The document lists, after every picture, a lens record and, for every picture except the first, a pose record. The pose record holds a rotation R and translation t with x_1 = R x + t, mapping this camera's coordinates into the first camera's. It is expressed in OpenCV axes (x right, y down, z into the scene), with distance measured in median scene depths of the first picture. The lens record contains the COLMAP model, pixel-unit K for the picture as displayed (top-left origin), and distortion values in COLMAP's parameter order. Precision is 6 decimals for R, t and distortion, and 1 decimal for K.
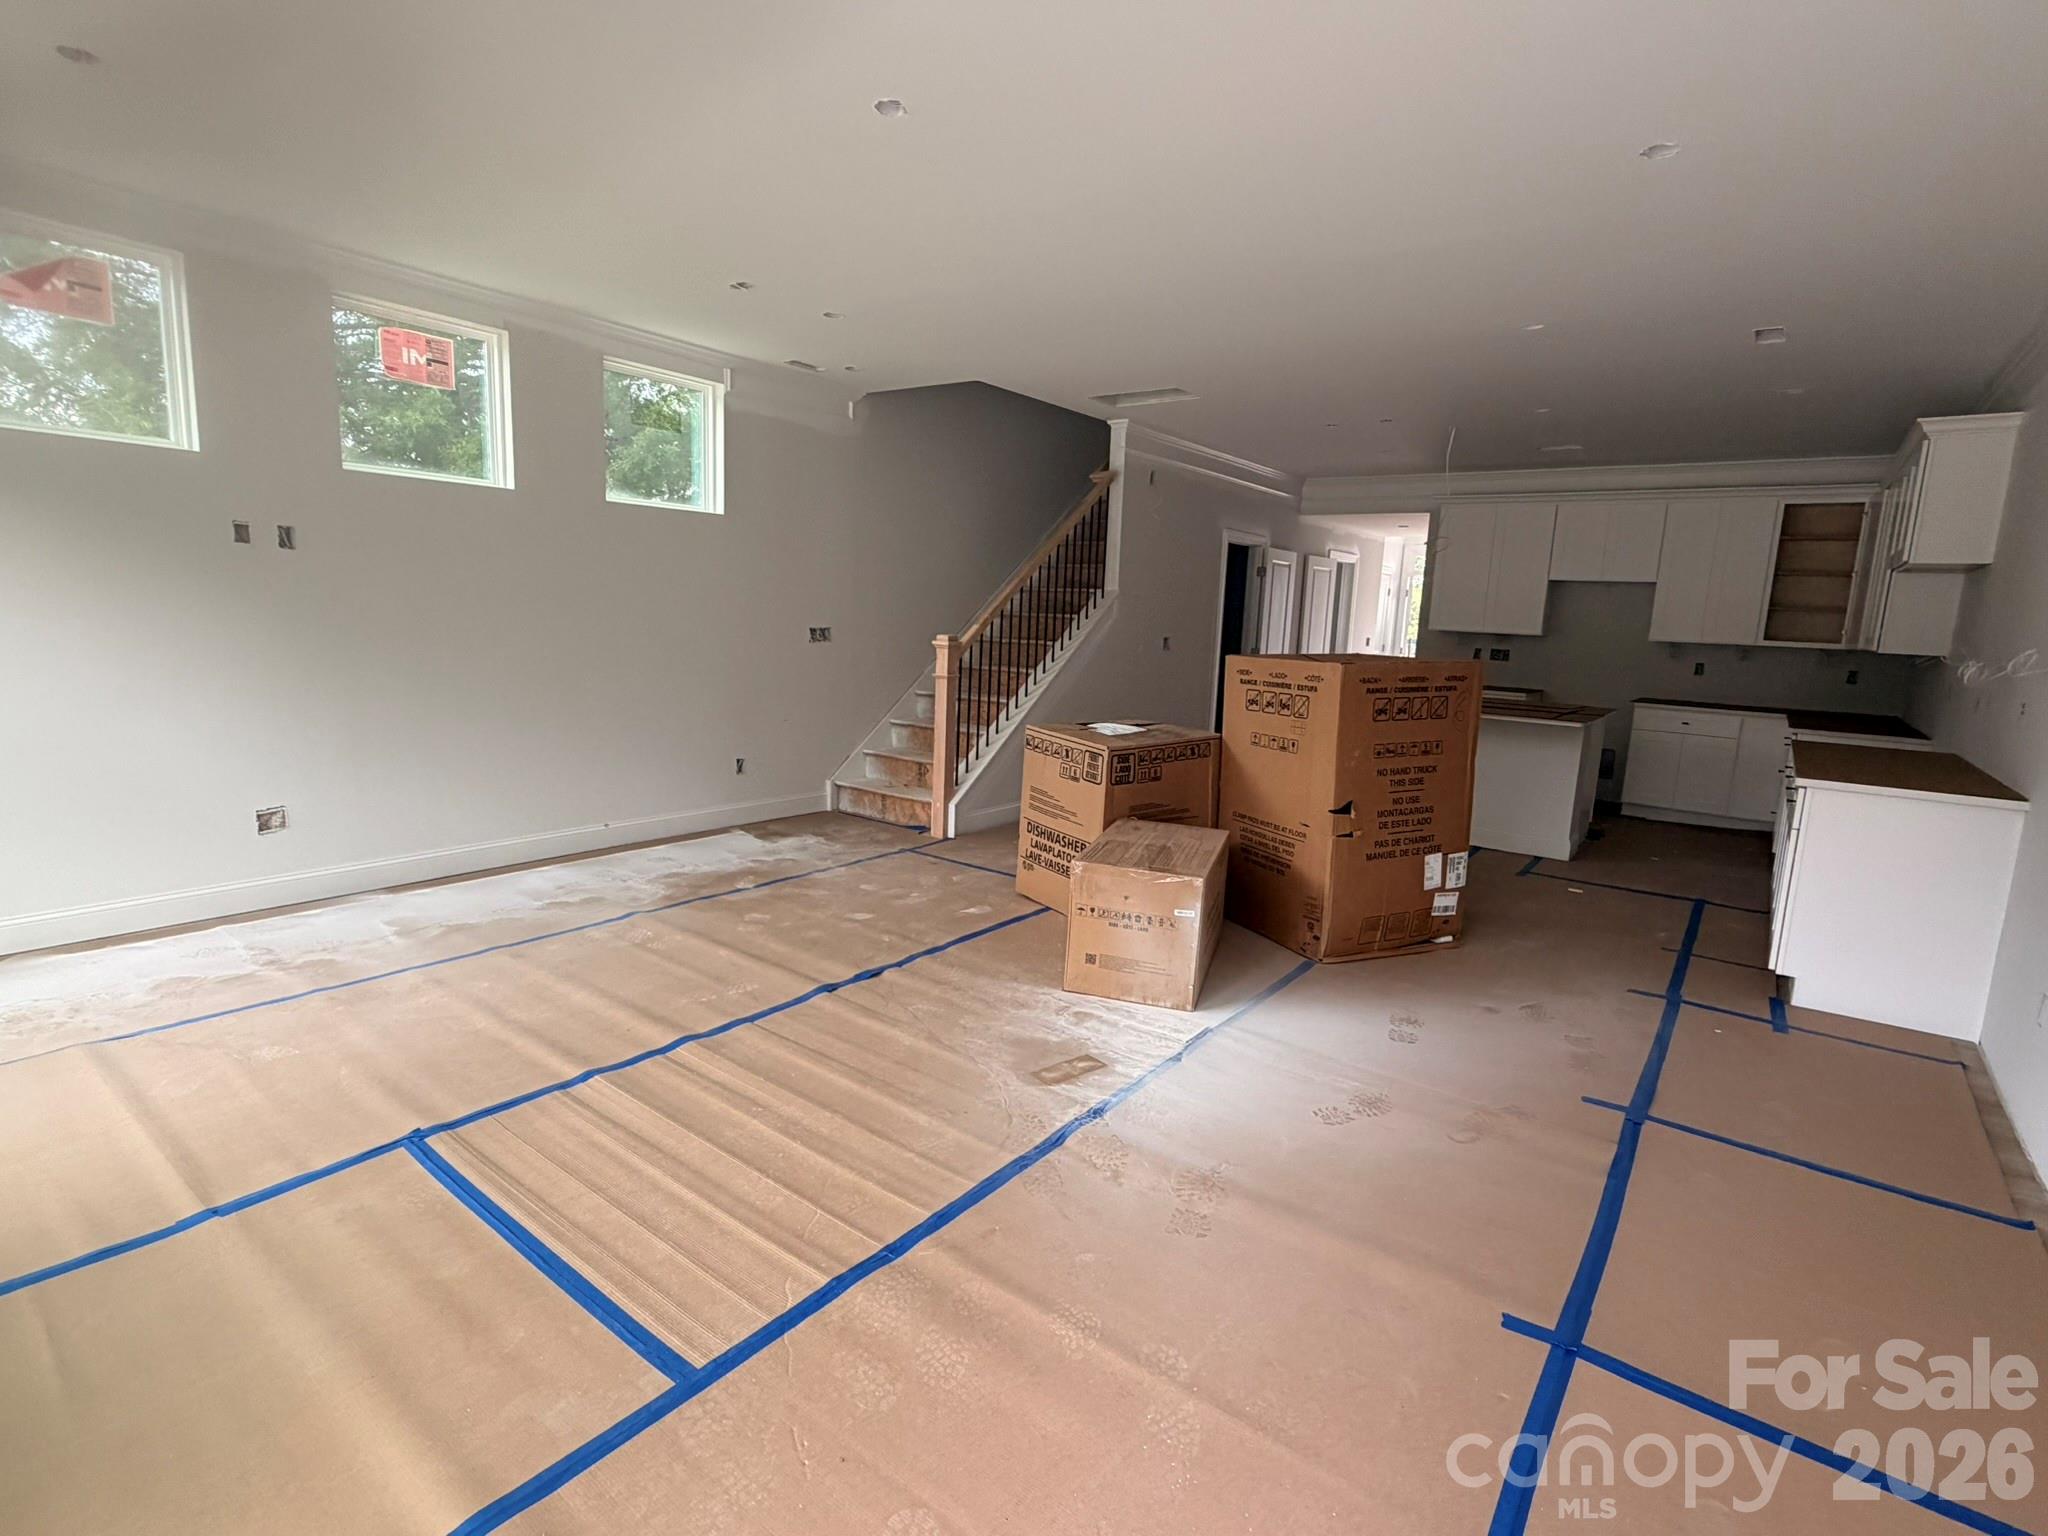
lens RADIAL K [[993.3, 0, 1024.0], [0, 993.3, 768.0], [0, 0, 1]] dist [0.000940, 0.000154]
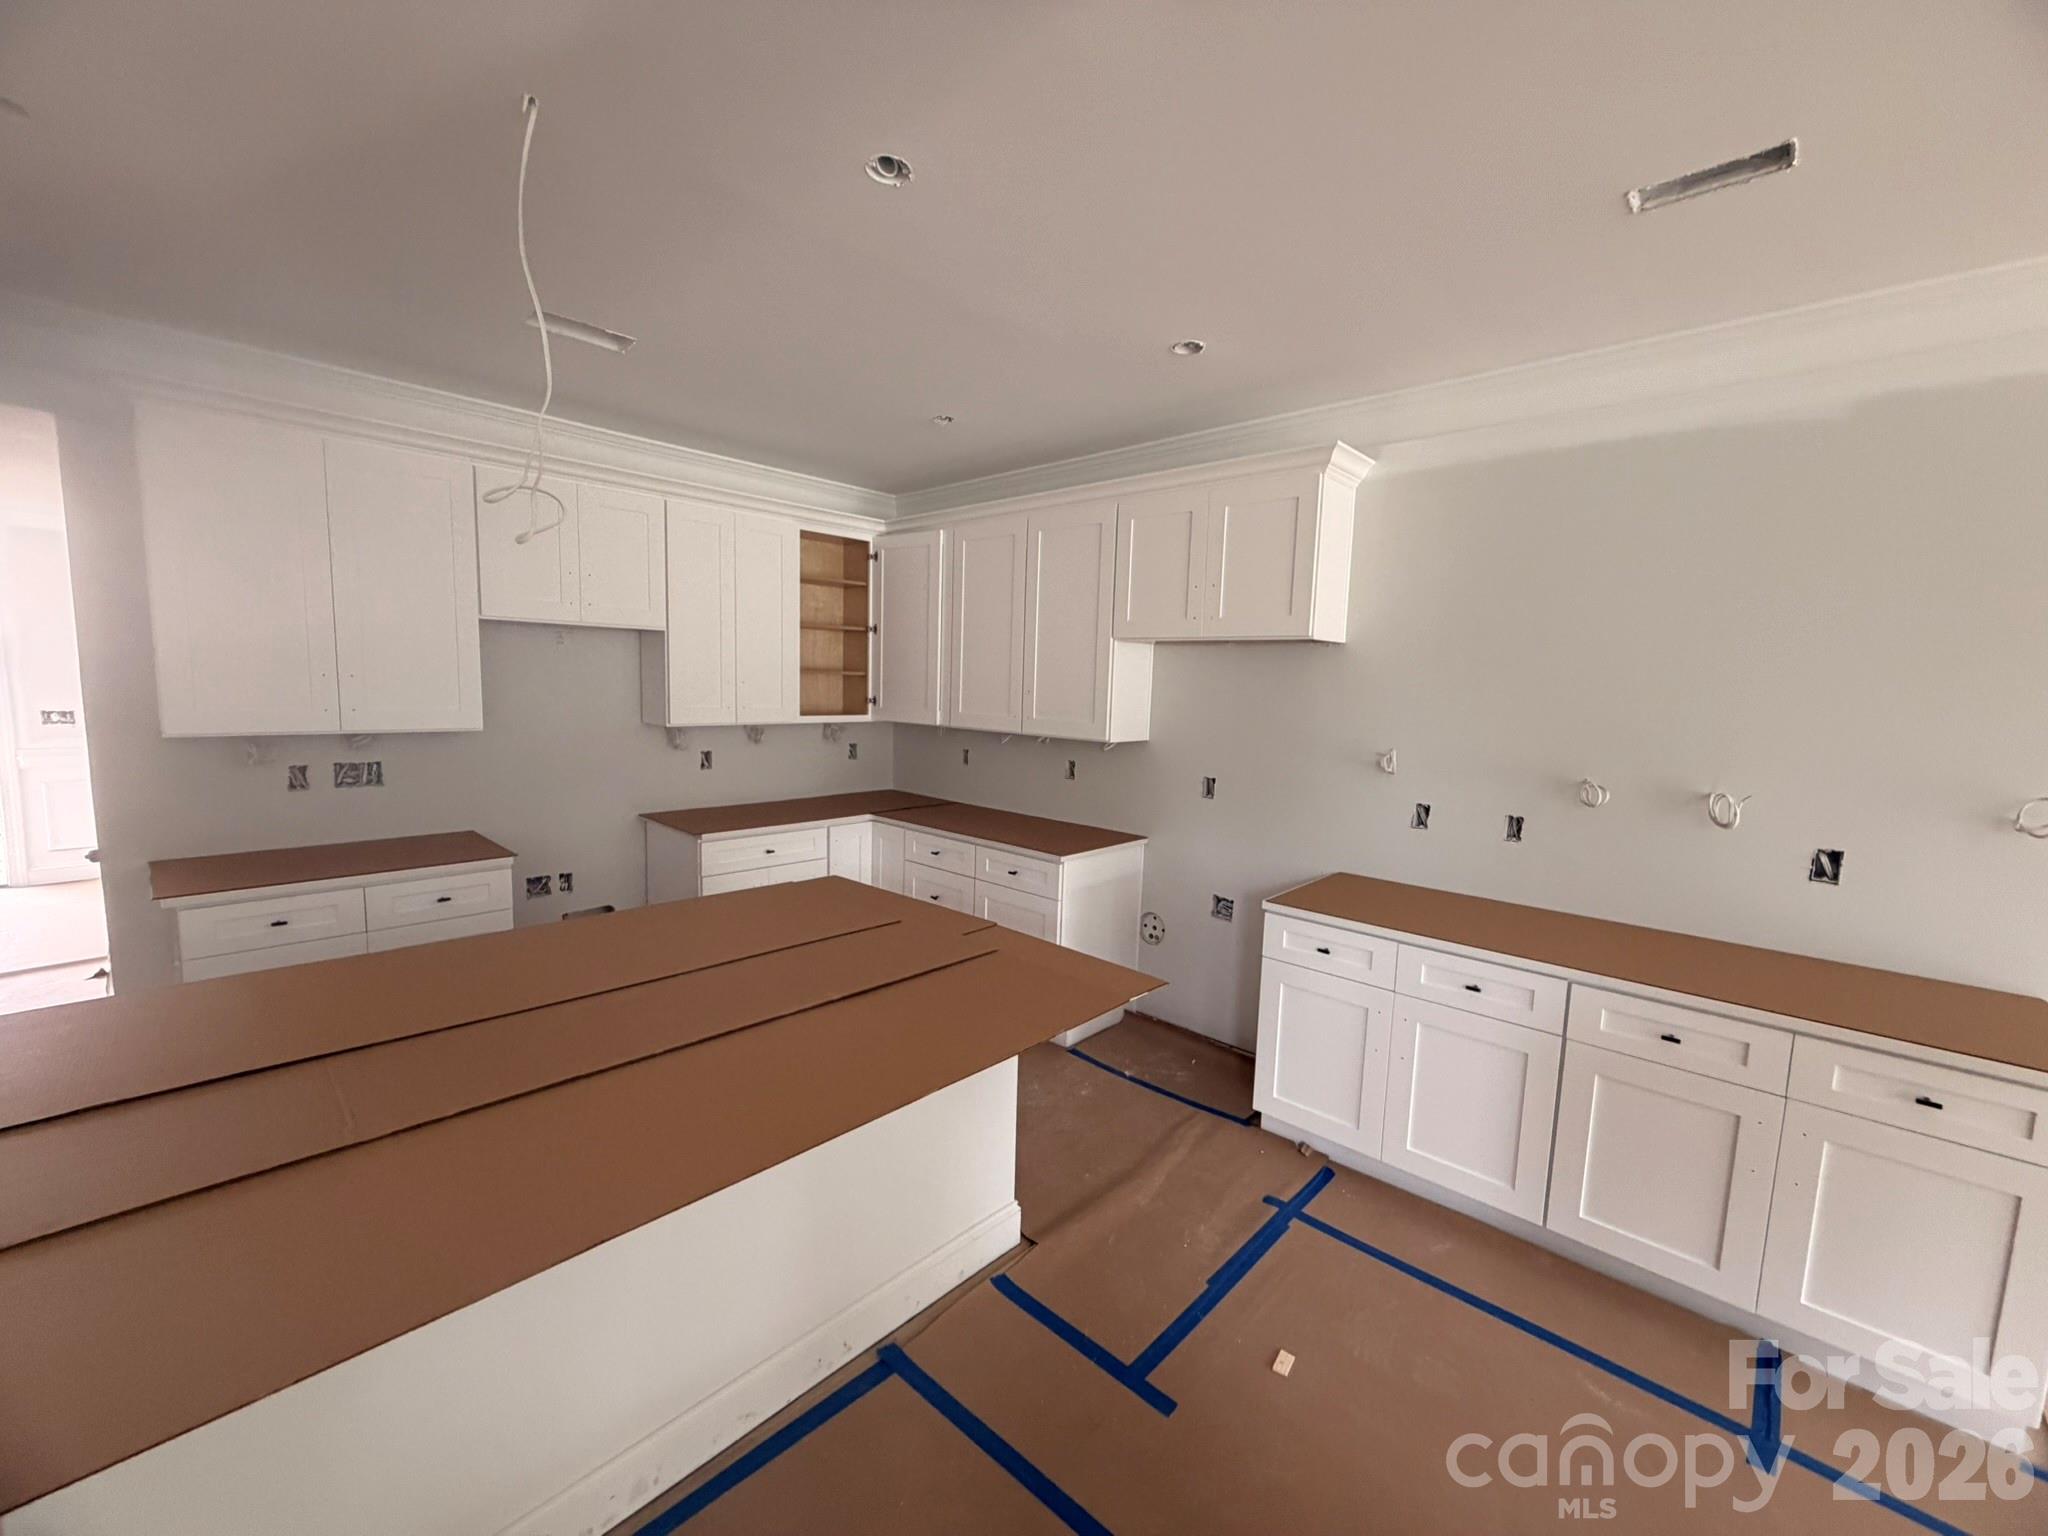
lens RADIAL K [[824.7, 0, 1024.0], [0, 824.7, 768.0], [0, 0, 1]] dist [0.001154, 0.000095]
pose [[0.103384, -0.152895, 0.982820, 0.150944], [0.129848, 0.981733, 0.139067, -0.146604], [-0.986129, 0.113240, 0.121349, 0.730913]]
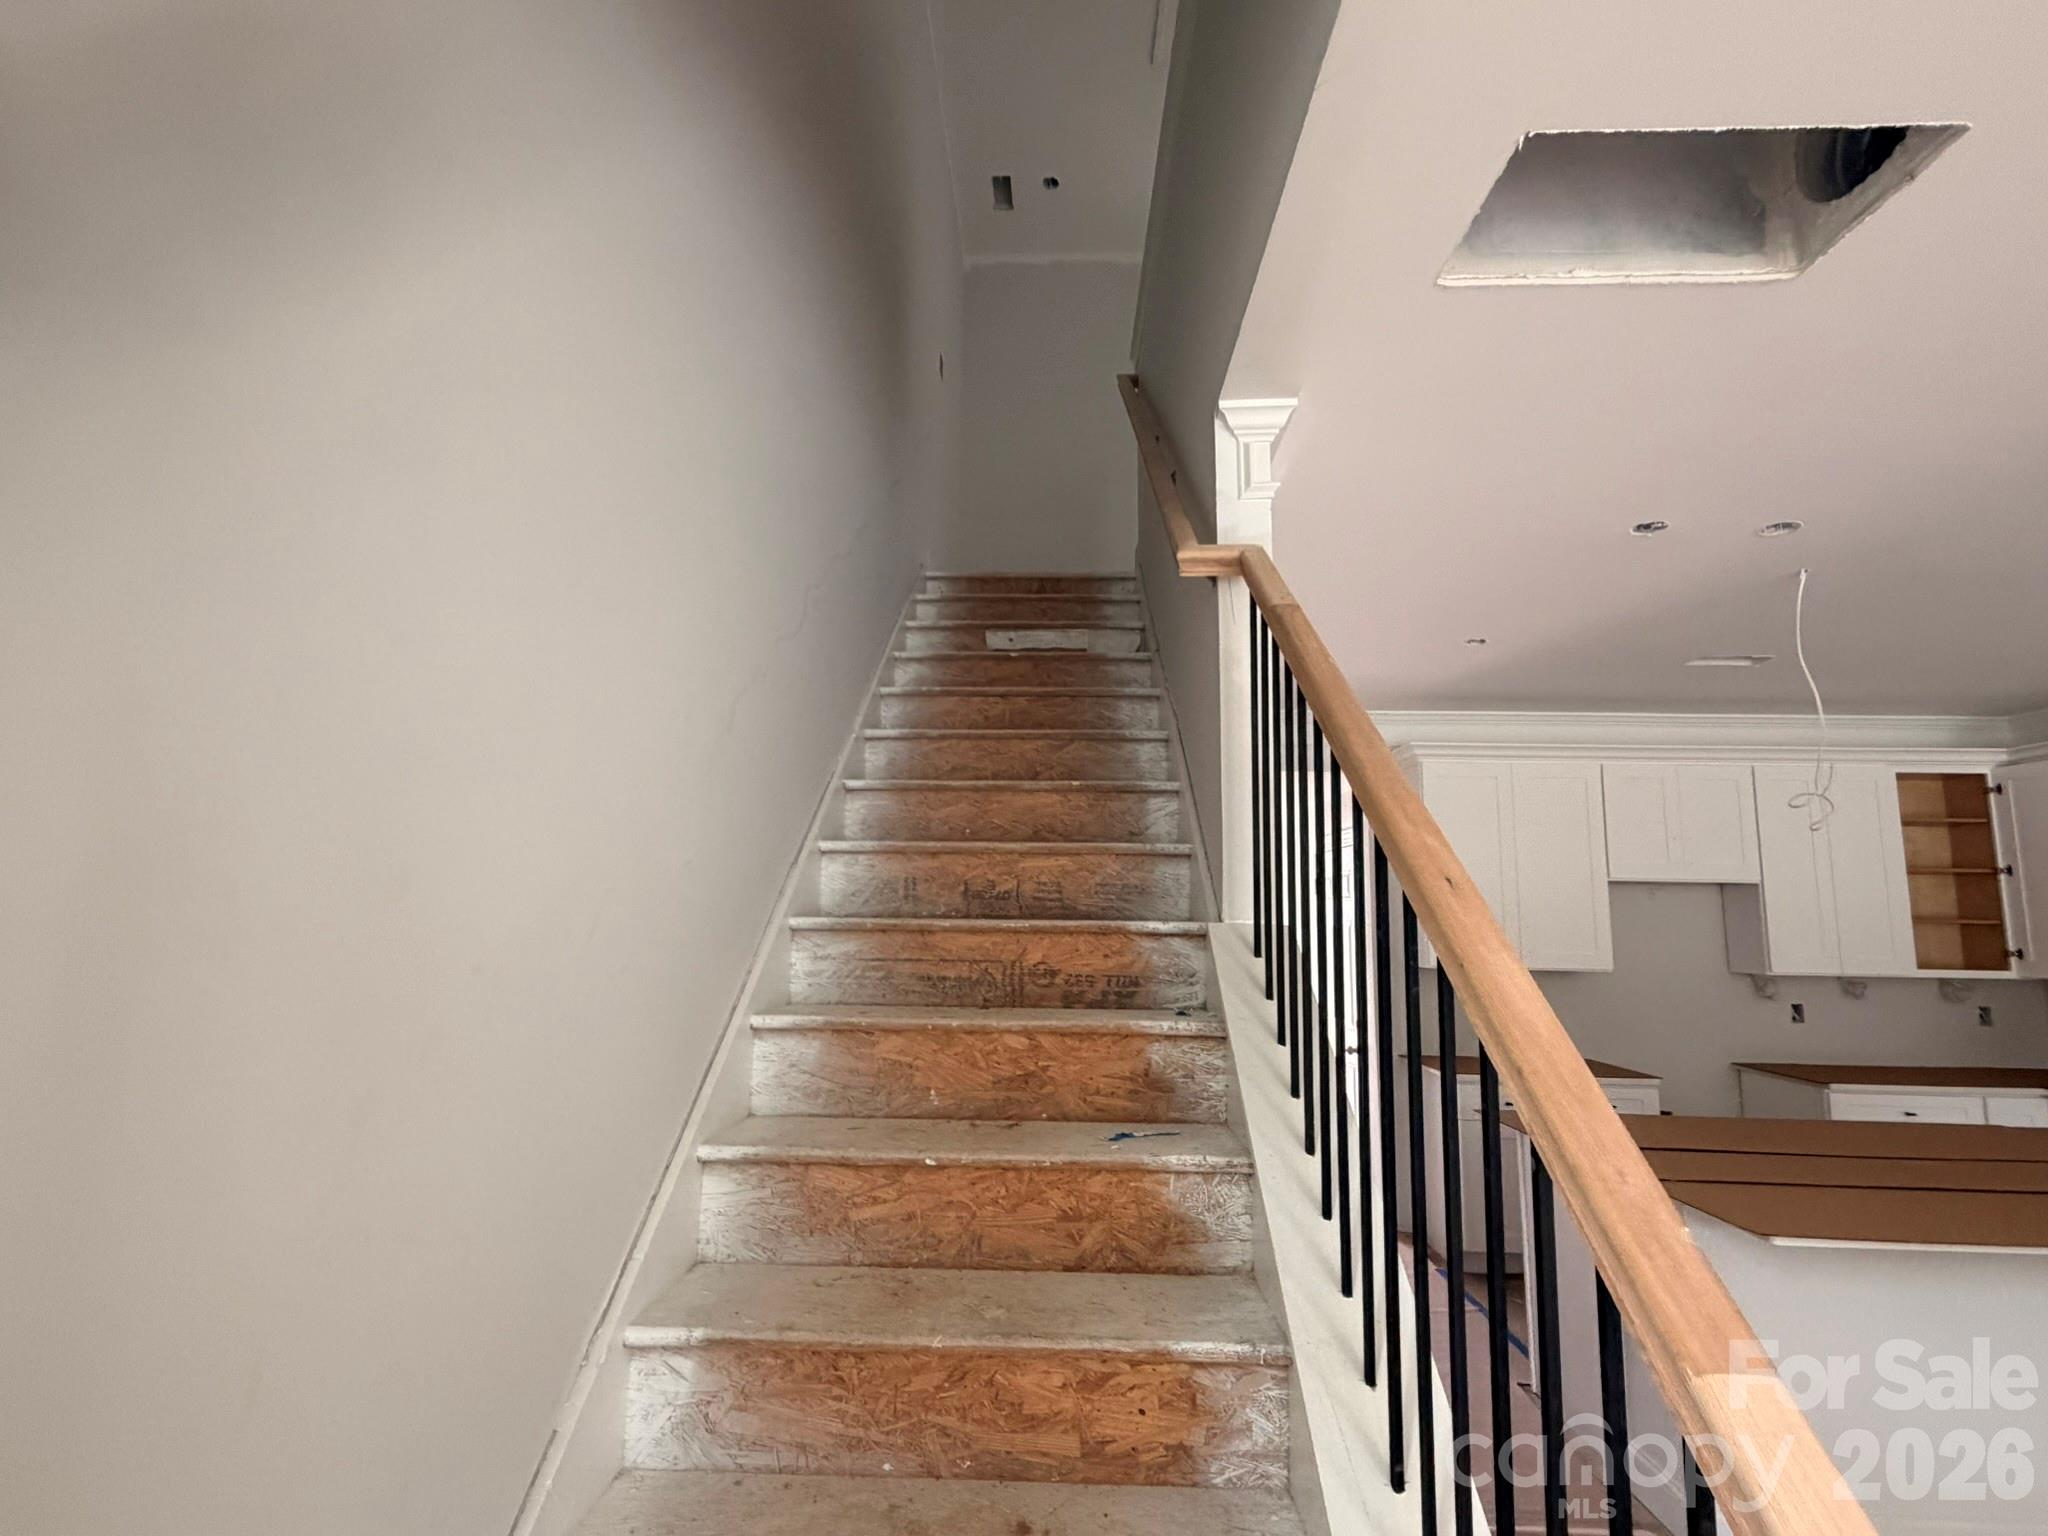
lens RADIAL K [[1019.4, 0, 1027.4], [0, 1019.4, 753.7], [0, 0, 1]] dist [-0.000846, -0.000074]
pose [[0.813365, 0.060812, 0.578566, -0.140068], [0.110025, 0.960493, -0.255632, -0.150863], [-0.571254, 0.271579, 0.774541, 0.734601]]
